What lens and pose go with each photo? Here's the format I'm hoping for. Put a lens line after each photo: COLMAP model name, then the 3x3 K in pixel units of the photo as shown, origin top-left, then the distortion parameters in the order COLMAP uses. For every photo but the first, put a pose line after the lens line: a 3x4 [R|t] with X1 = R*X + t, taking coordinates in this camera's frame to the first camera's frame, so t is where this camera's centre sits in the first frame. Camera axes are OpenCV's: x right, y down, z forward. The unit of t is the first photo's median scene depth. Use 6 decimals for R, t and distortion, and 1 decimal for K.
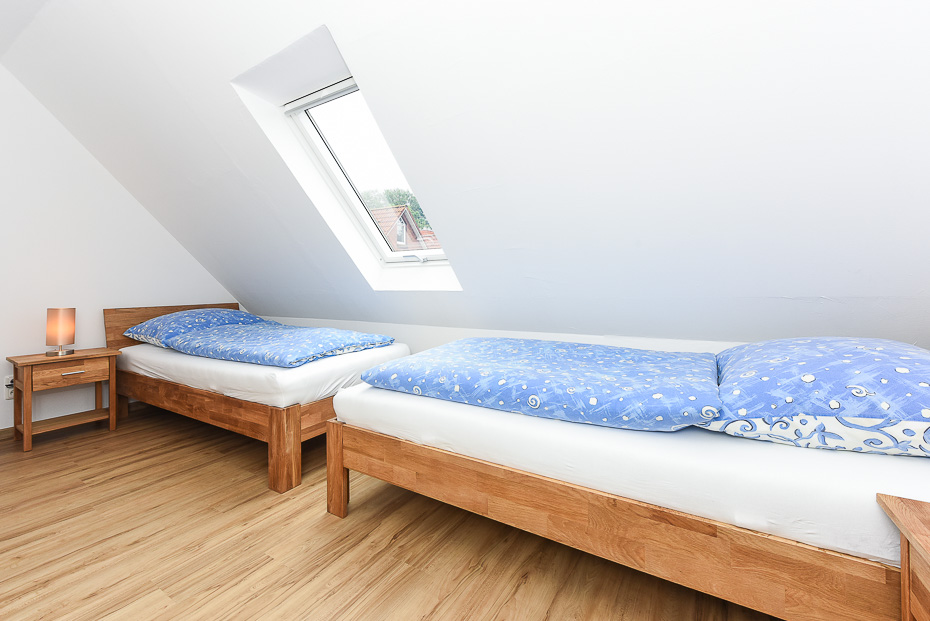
lens RADIAL K [[378.8, 0, 464.6], [0, 378.8, 283.5], [0, 0, 1]] dist [0.000095, 0.000345]
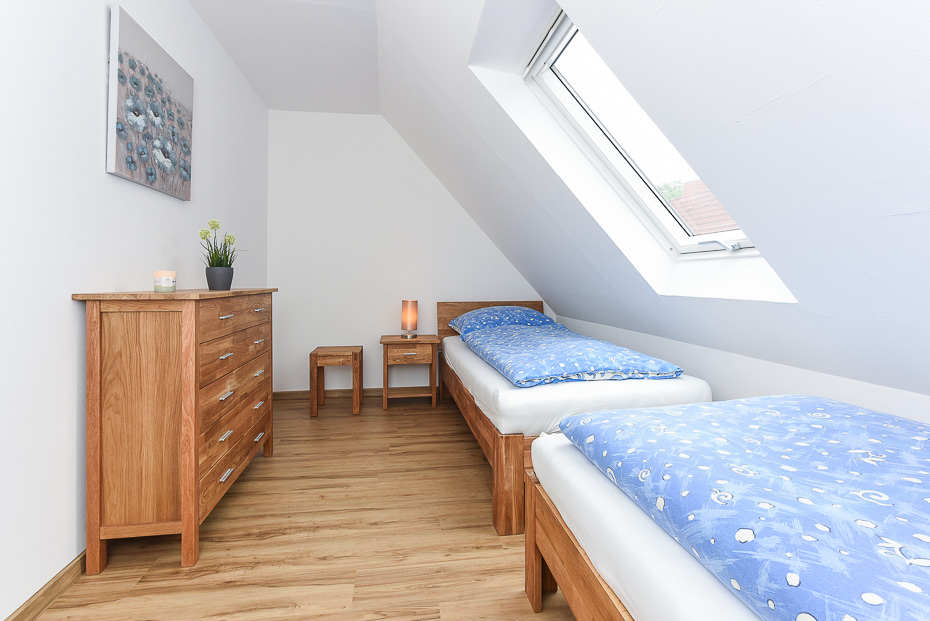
lens RADIAL K [[431.6, 0, 459.7], [0, 431.6, 284.4], [0, 0, 1]] dist [0.004299, -0.000123]
pose [[0.655017, 0.015101, -0.755463, 0.143190], [-0.001725, 0.999828, 0.018490, -0.017044], [0.755612, -0.010808, 0.654930, 0.251680]]
